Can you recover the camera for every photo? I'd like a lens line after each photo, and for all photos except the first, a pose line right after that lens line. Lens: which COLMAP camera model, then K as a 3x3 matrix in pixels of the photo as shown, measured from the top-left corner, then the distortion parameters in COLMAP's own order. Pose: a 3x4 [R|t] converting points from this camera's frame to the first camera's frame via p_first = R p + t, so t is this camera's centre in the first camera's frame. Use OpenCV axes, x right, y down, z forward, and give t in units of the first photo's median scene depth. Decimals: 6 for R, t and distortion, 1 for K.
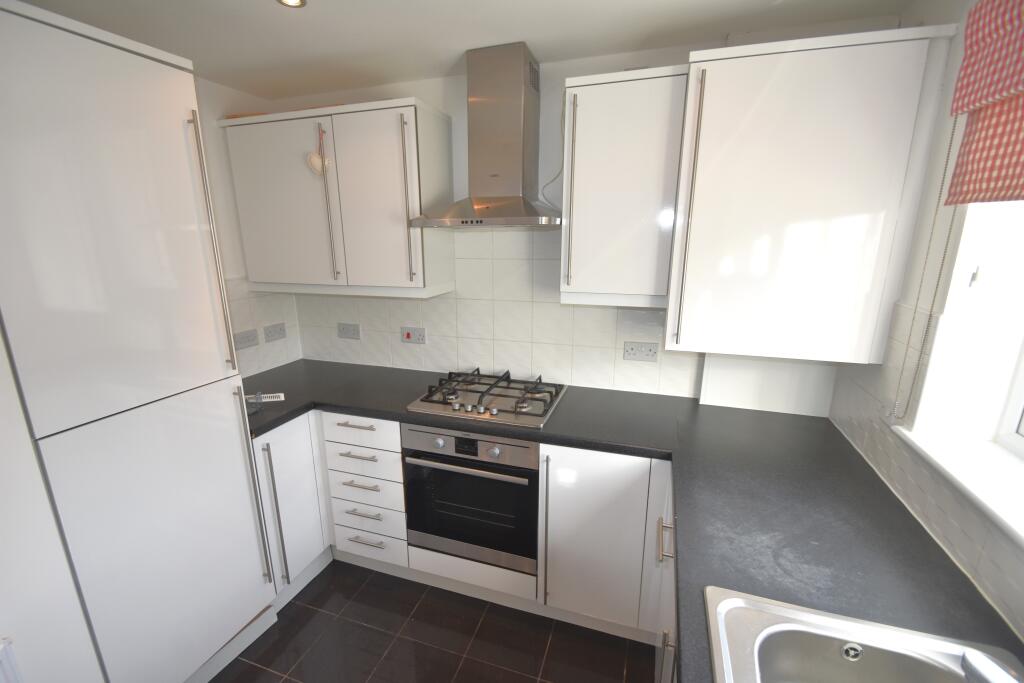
lens RADIAL K [[452.1, 0, 512.0], [0, 452.1, 341.5], [0, 0, 1]] dist [0.013350, -0.021404]
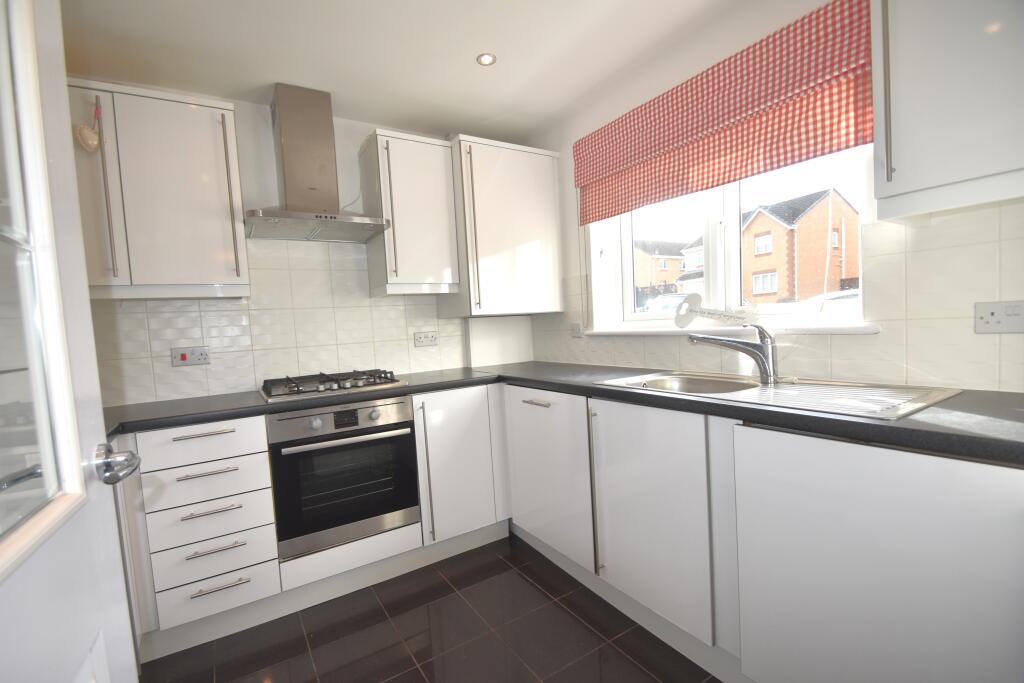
lens RADIAL K [[452.1, 0, 512.0], [0, 452.1, 341.5], [0, 0, 1]] dist [0.013350, -0.021404]
pose [[0.615970, -0.064859, 0.785095, -0.675650], [0.244663, 0.963072, -0.112395, 0.269299], [-0.748813, 0.261316, 0.609092, 0.017814]]
